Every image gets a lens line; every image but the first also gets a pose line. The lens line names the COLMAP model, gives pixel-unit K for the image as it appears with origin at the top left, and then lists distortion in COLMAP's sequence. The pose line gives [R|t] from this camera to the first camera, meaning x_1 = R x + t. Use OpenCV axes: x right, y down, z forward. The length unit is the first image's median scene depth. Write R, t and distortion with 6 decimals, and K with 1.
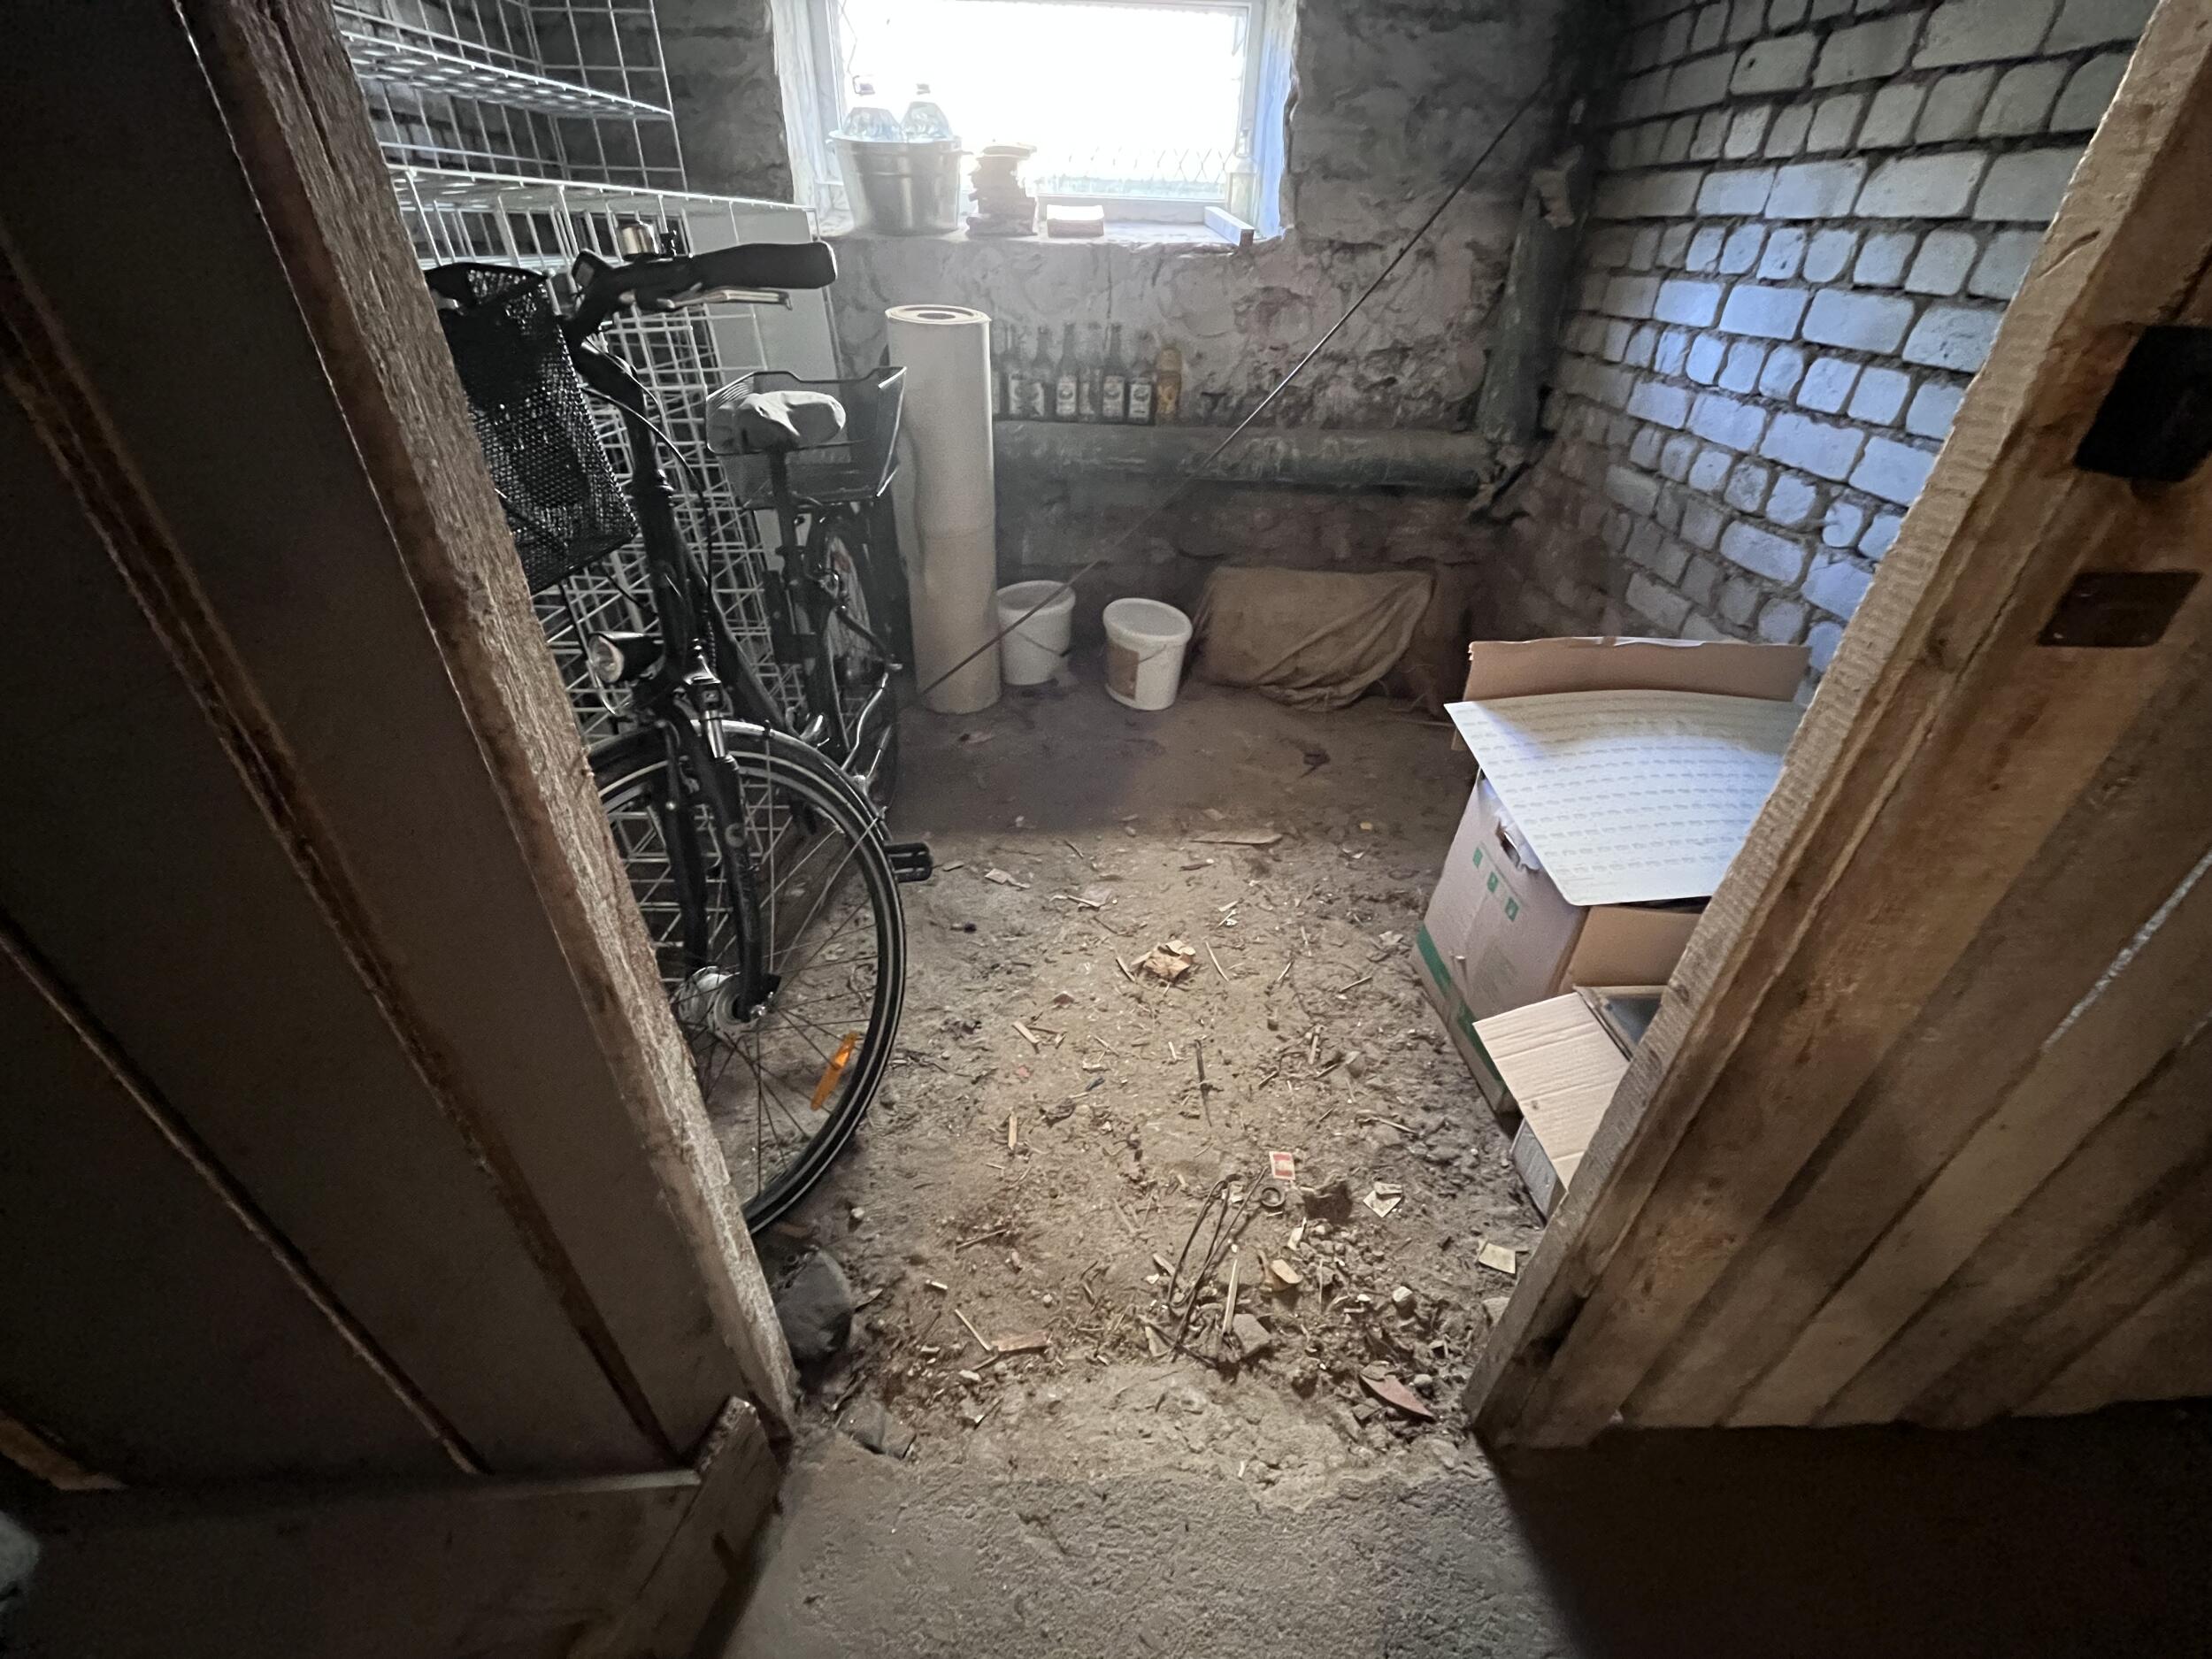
lens RADIAL K [[890.7, 0, 1105.6], [0, 890.7, 828.8], [0, 0, 1]] dist [0.001198, 0.000214]
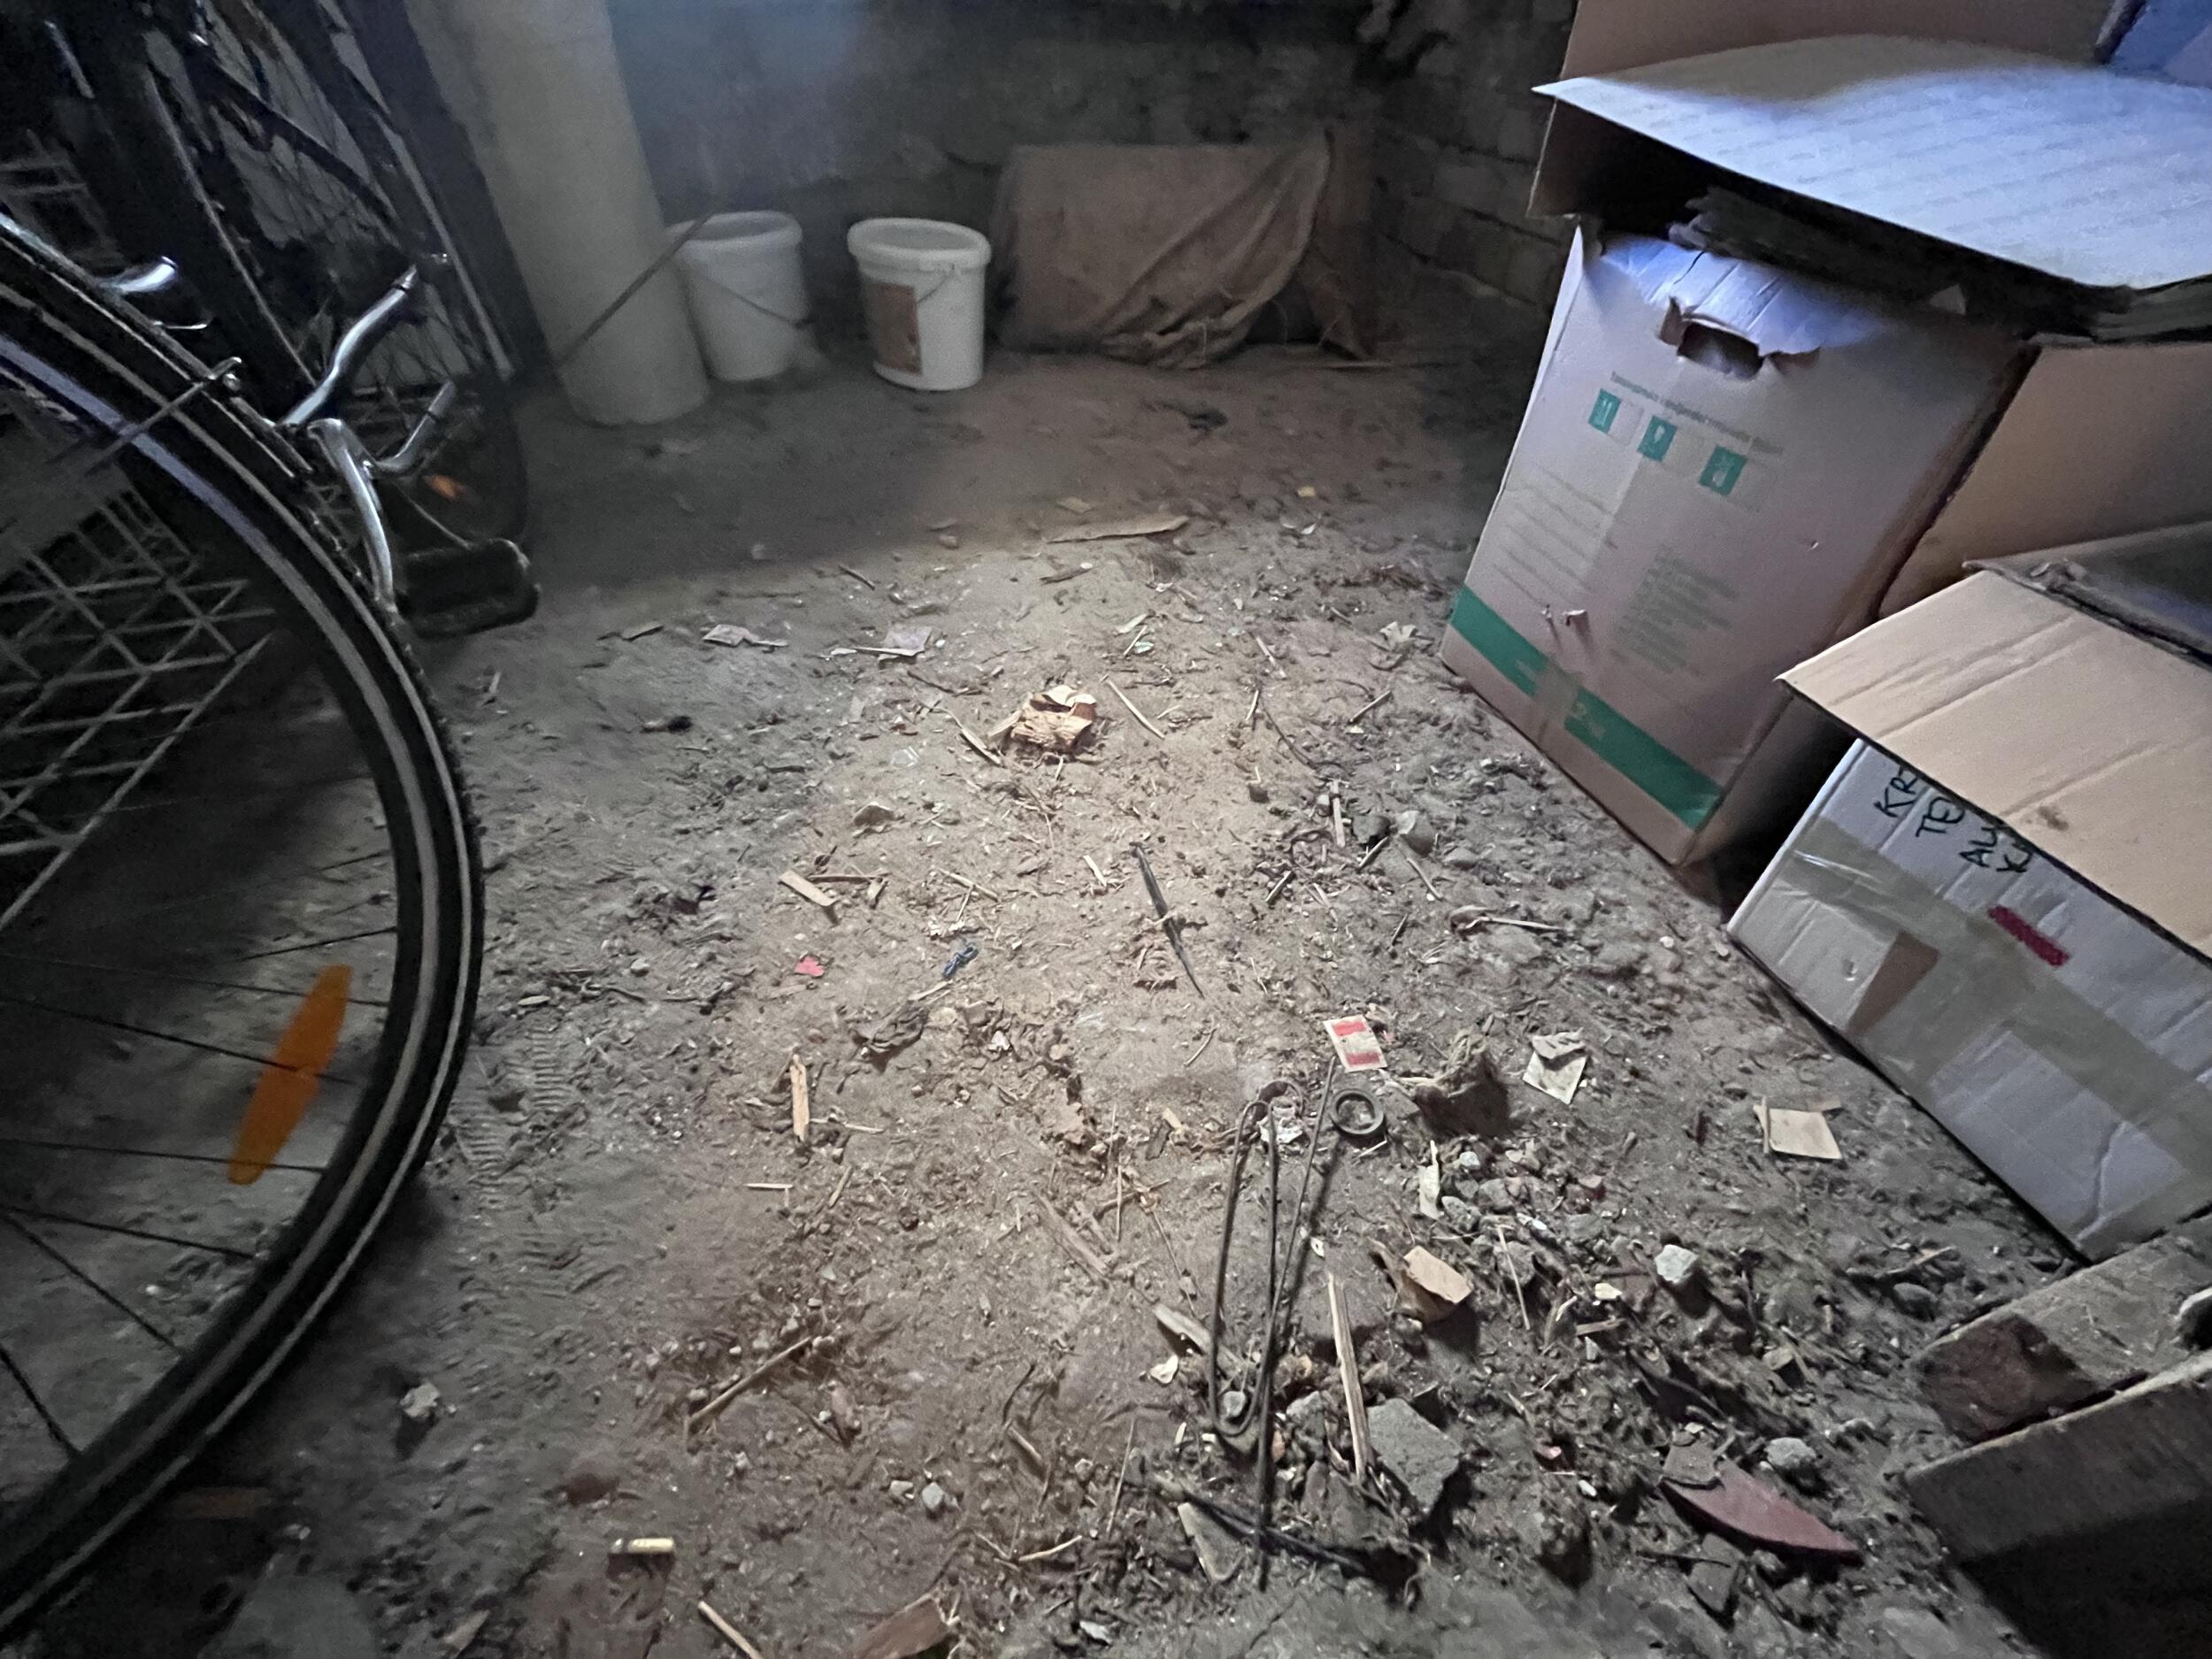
lens RADIAL K [[890.7, 0, 1107.4], [0, 890.7, 827.1], [0, 0, 1]] dist [0.001198, 0.000214]
pose [[0.970867, -0.178048, 0.160362, 0.001841], [0.145907, 0.970135, 0.193777, 0.133595], [-0.190075, -0.164733, 0.967850, 0.533965]]
